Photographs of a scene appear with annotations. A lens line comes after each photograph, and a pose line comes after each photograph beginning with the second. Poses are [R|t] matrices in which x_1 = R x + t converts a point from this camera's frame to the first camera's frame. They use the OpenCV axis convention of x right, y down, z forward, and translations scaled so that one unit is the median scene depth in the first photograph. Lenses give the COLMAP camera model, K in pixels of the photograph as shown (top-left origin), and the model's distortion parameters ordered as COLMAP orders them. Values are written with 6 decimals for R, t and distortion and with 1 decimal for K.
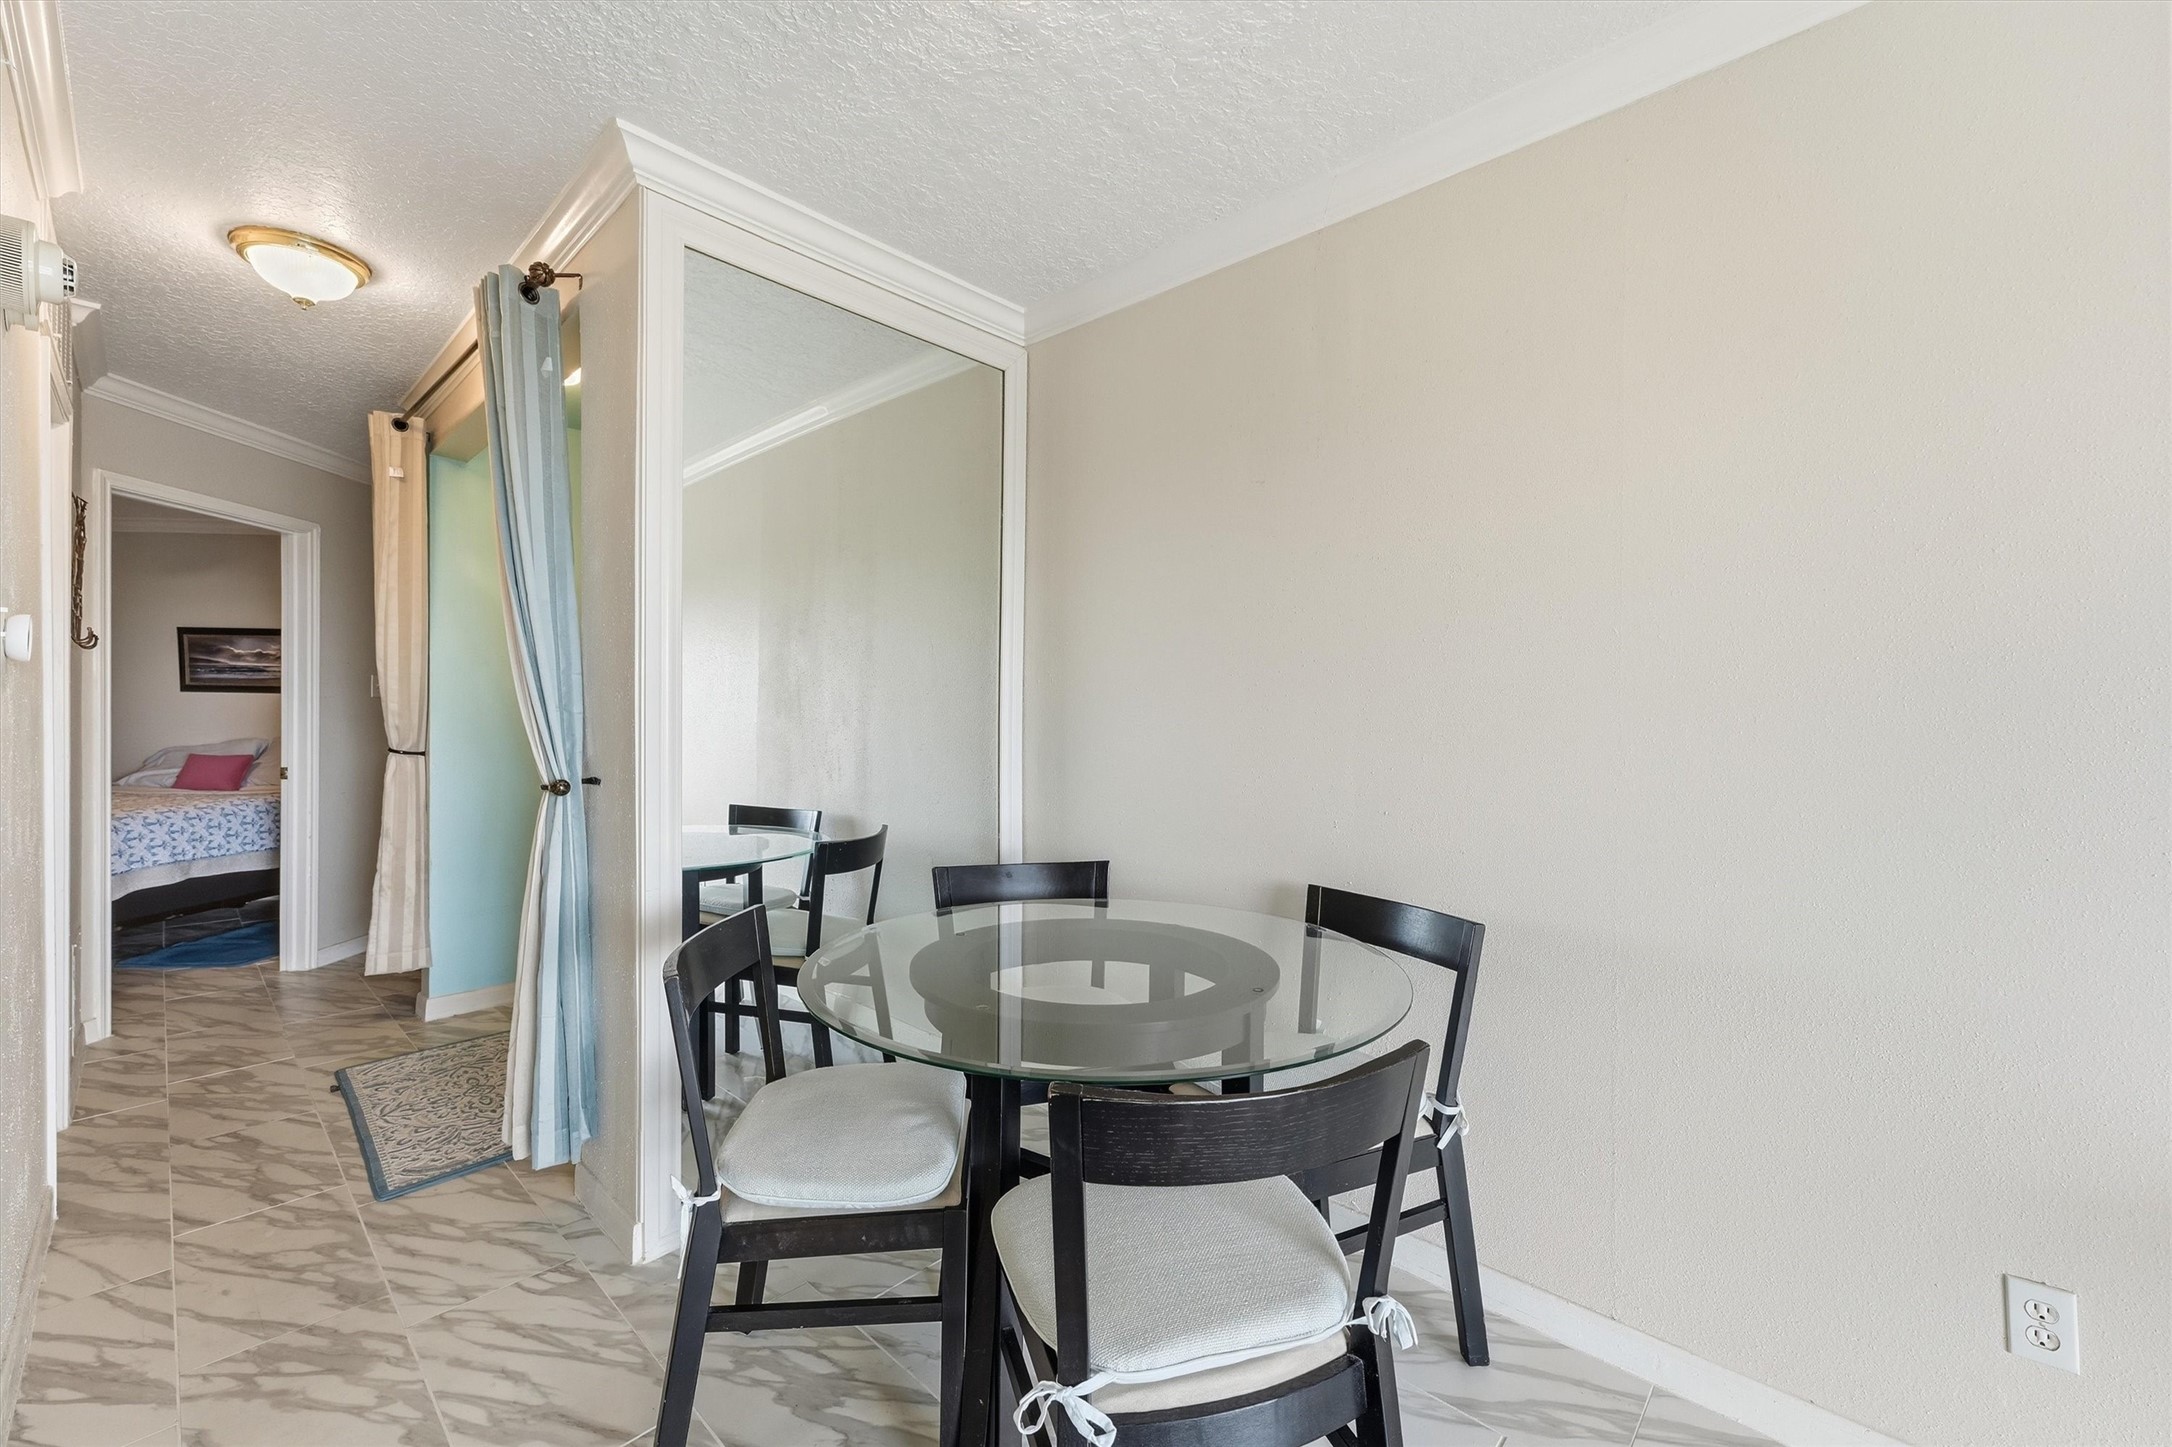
lens RADIAL K [[864.1, 0, 1086.4], [0, 864.1, 713.3], [0, 0, 1]] dist [0.000374, 0.000064]
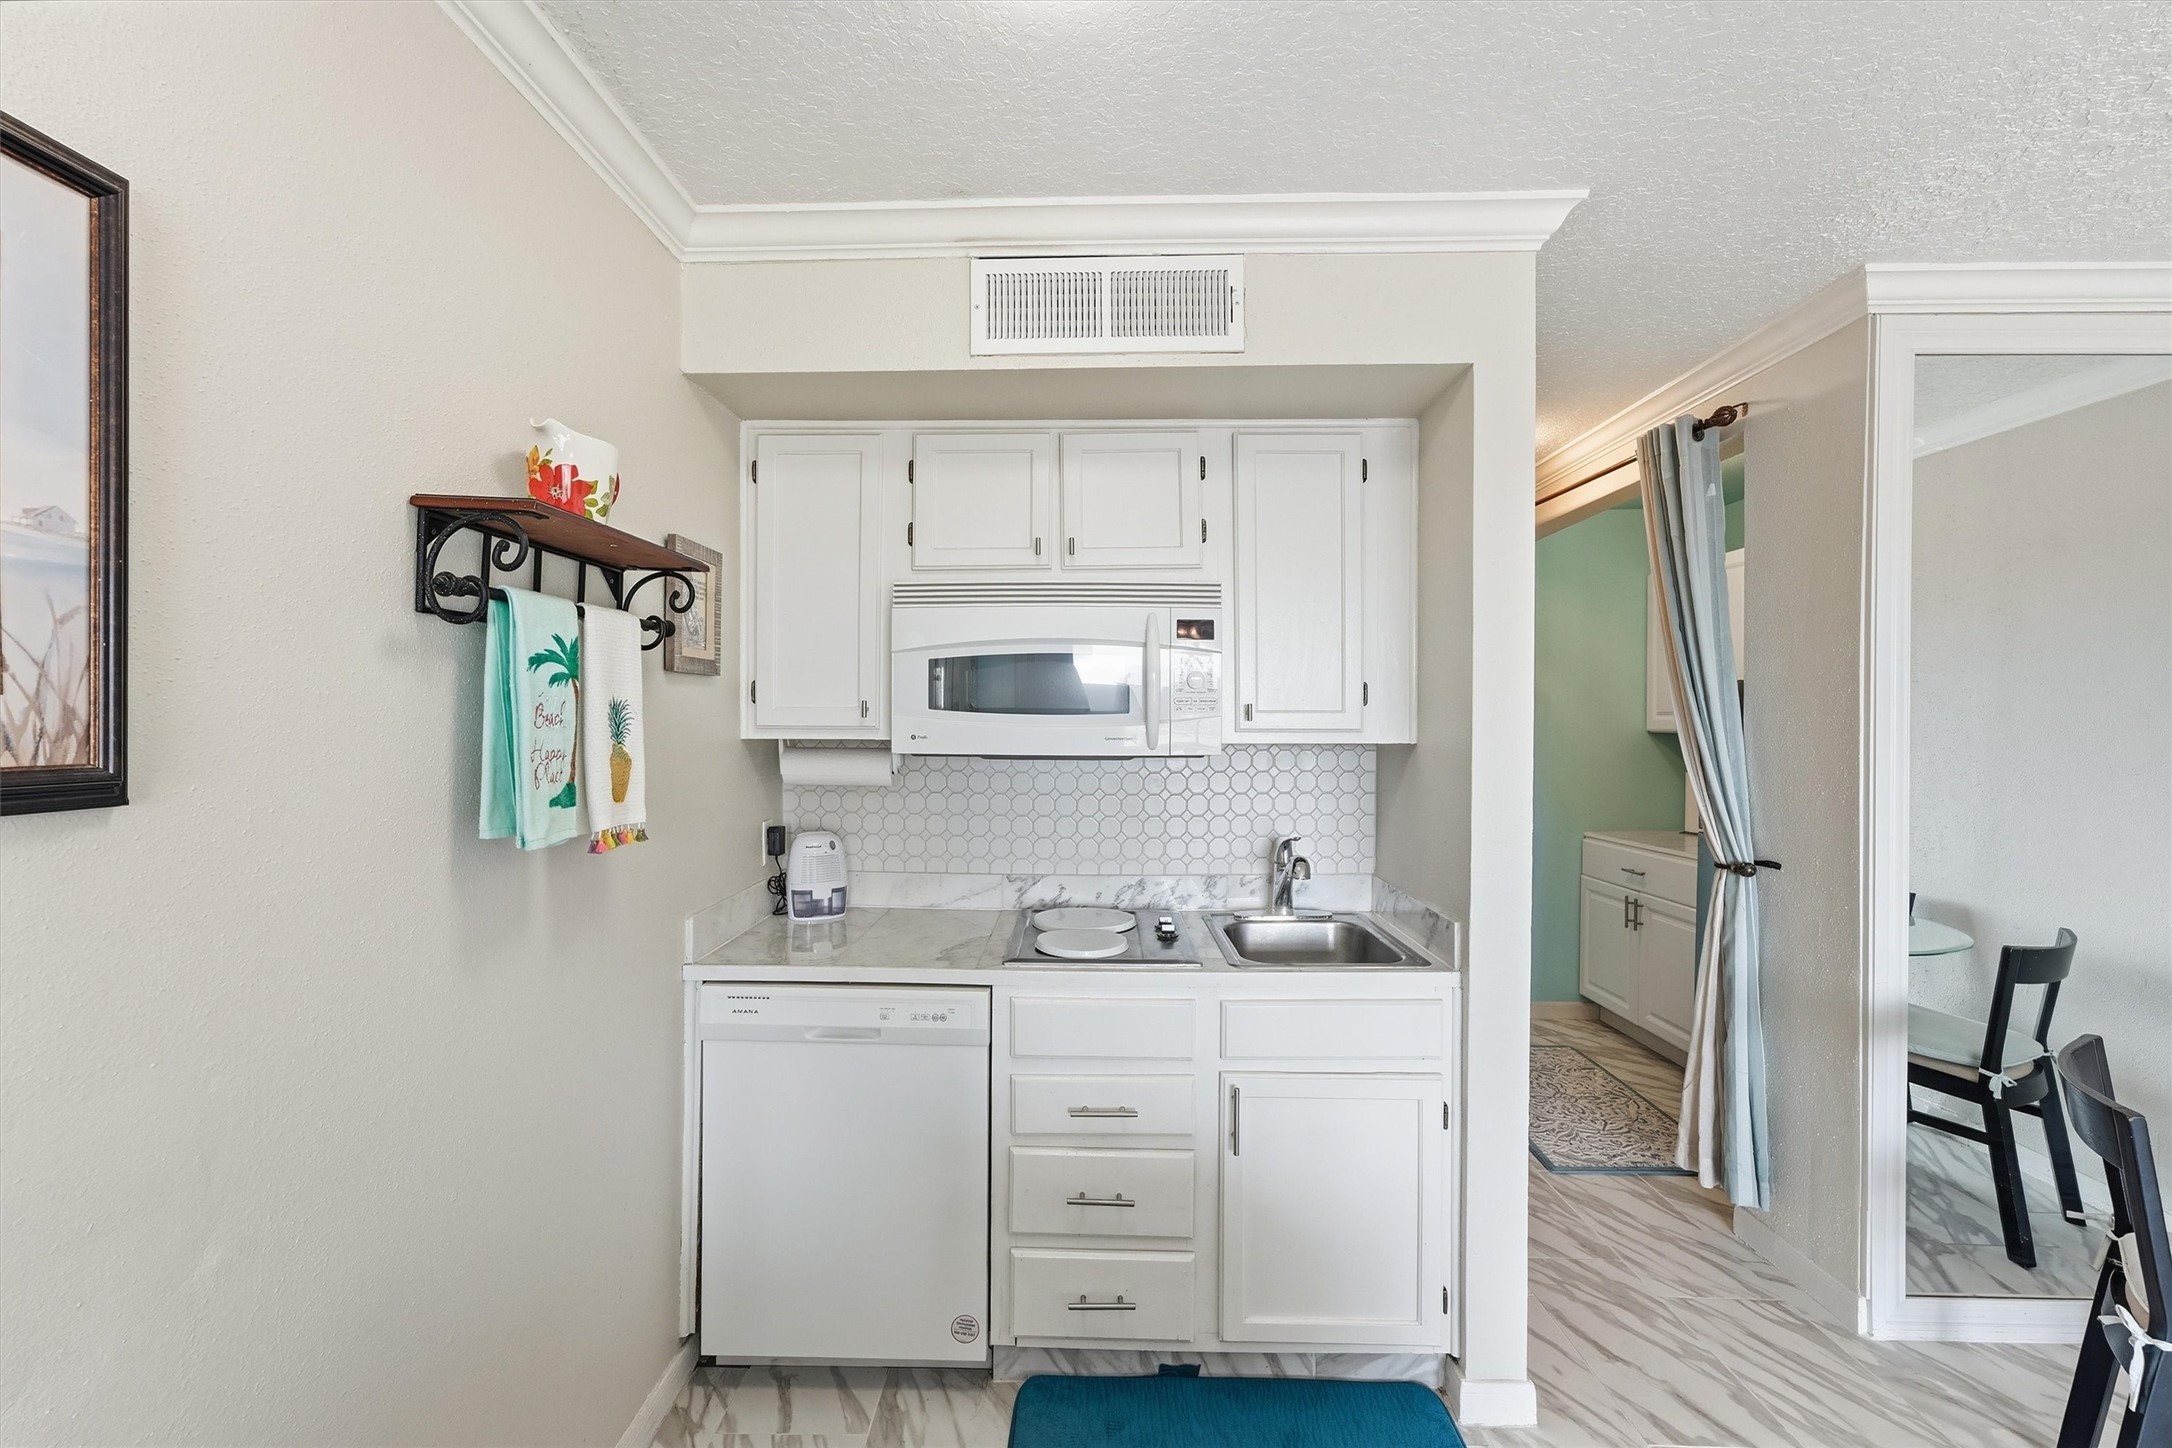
lens RADIAL K [[864.1, 0, 1082.8], [0, 864.1, 726.0], [0, 0, 1]] dist [0.000374, 0.000064]
pose [[0.662231, 0.003317, -0.749292, -0.357098], [-0.005965, 0.999982, -0.000845, -0.099067], [0.749276, 0.005029, 0.662239, -0.409257]]
